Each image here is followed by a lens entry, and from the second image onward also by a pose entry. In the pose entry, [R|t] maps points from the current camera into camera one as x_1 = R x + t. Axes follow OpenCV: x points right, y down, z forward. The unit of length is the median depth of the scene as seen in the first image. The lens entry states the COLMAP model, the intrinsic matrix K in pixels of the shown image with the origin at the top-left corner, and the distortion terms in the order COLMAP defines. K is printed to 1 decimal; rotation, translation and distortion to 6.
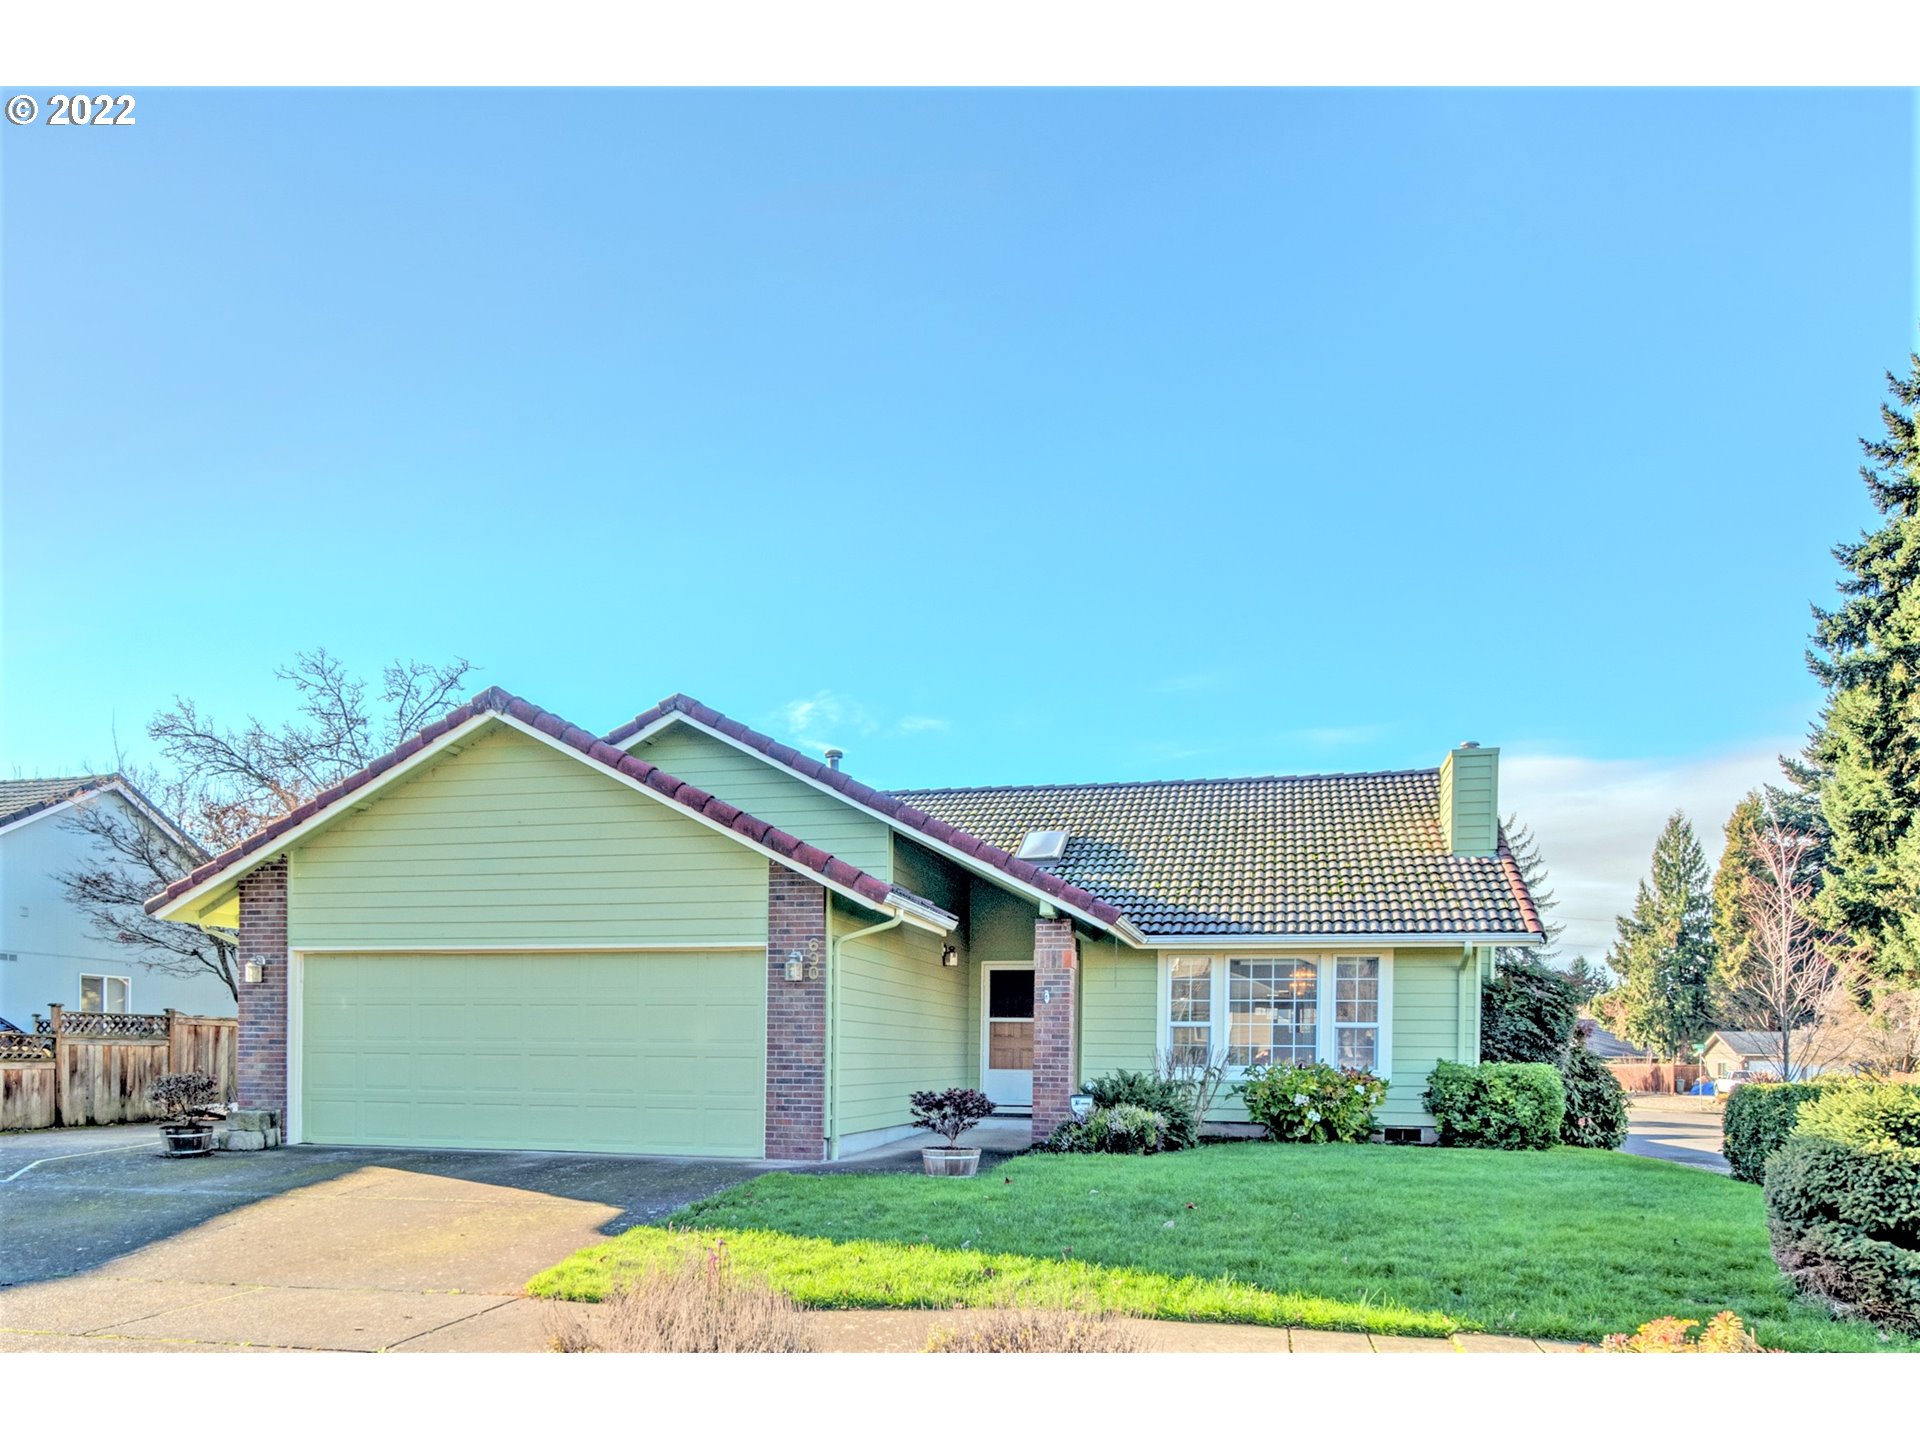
lens RADIAL K [[1257.4, 0, 962.2], [0, 1257.4, 743.4], [0, 0, 1]] dist [0.004239, -0.001487]
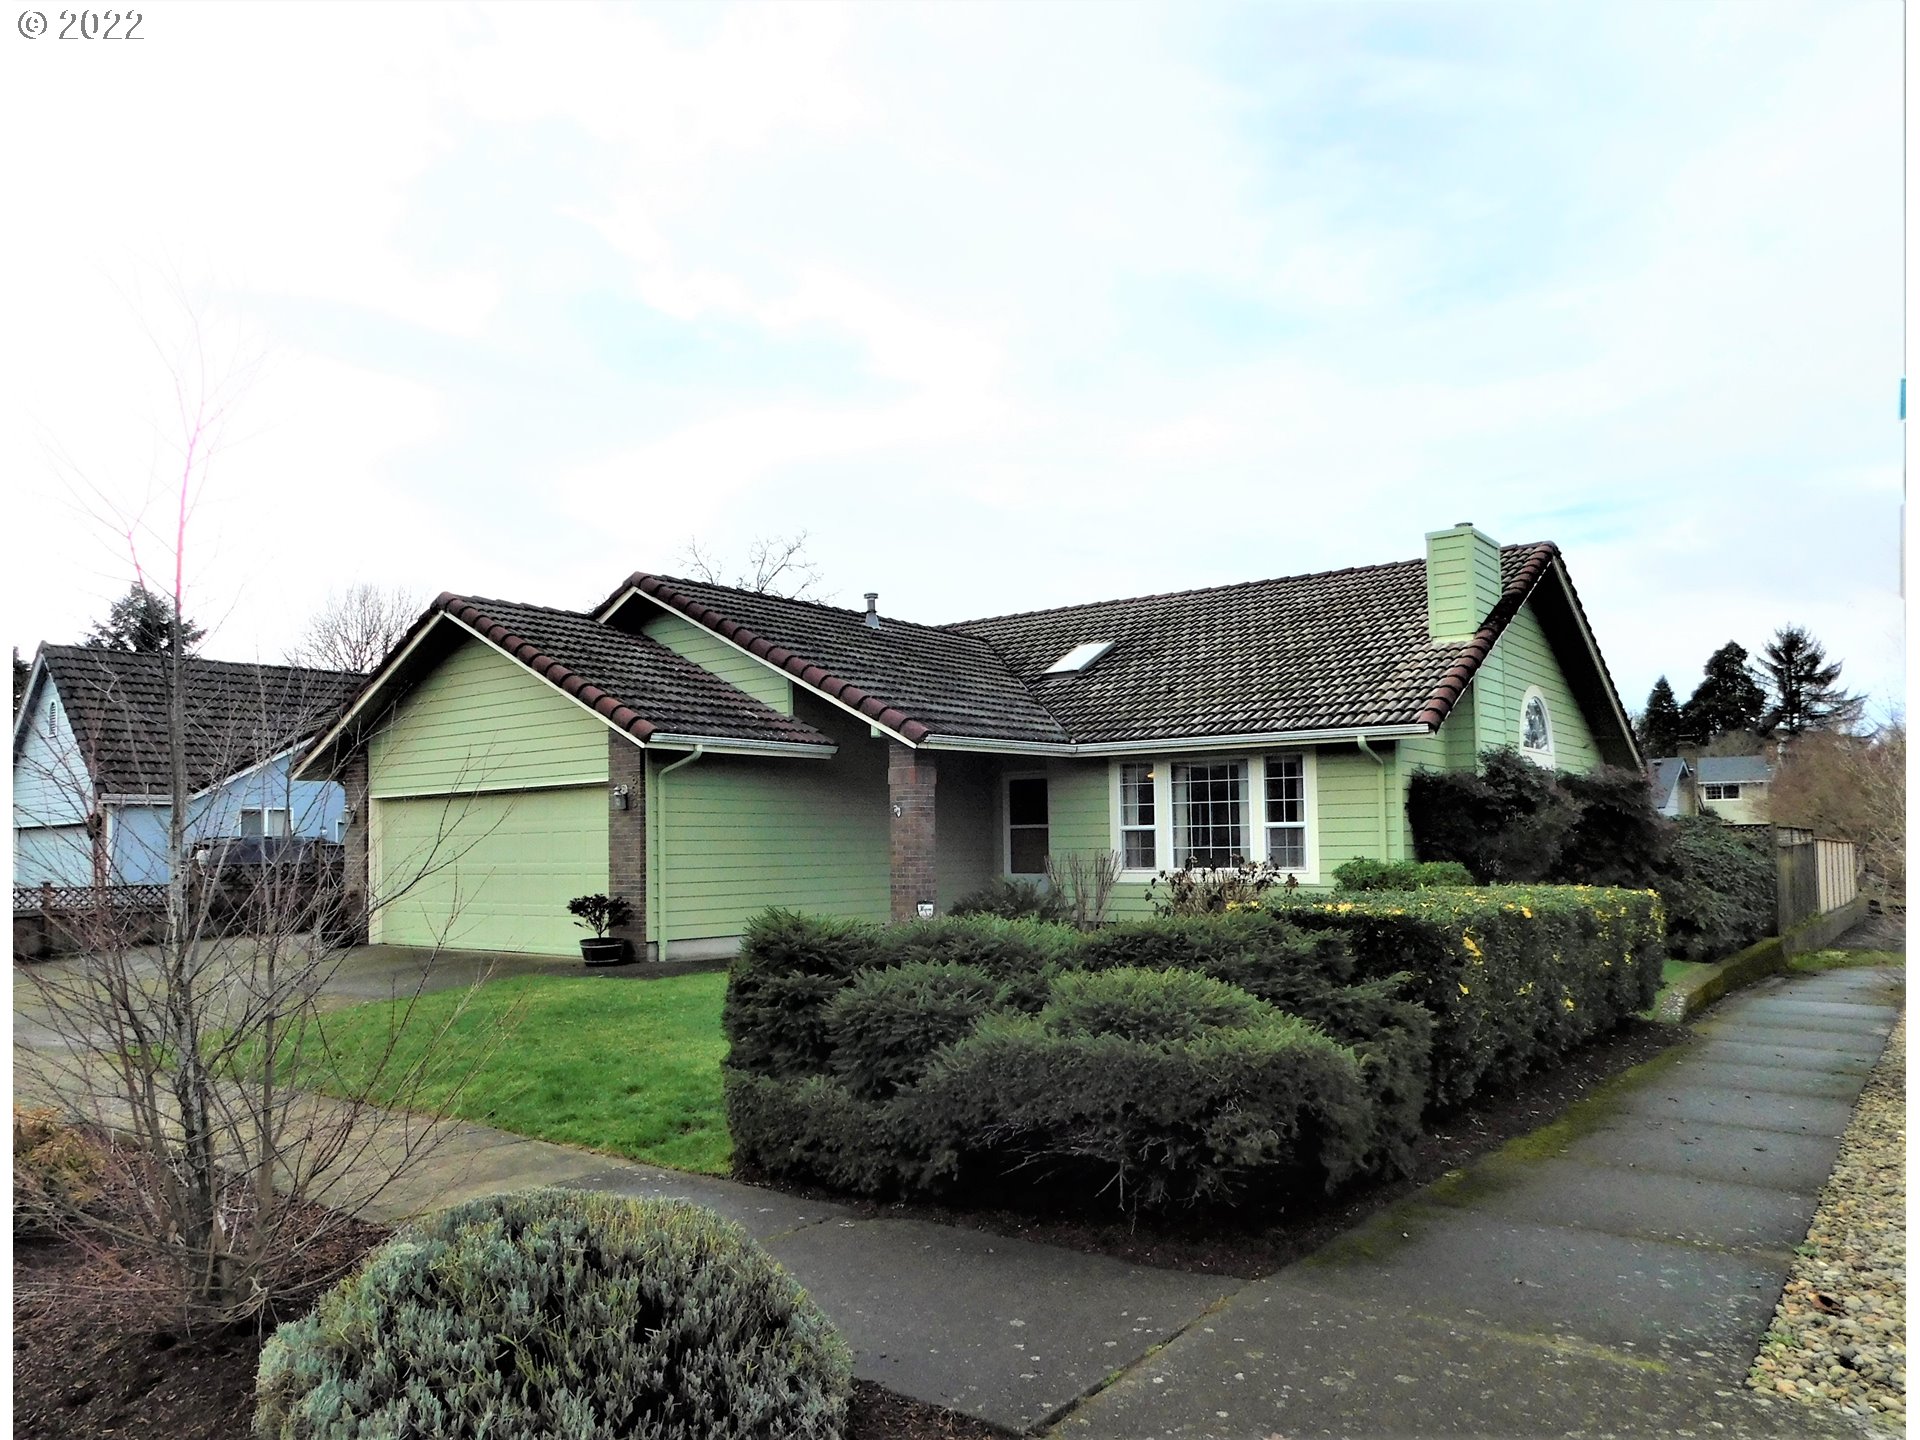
lens RADIAL K [[1257.4, 0, 962.2], [0, 1257.4, 743.4], [0, 0, 1]] dist [0.004239, -0.001487]
pose [[0.906005, -0.053781, -0.419837, 0.502418], [0.118172, 0.984593, 0.128887, 0.004089], [0.406437, -0.166385, 0.898401, 0.020705]]
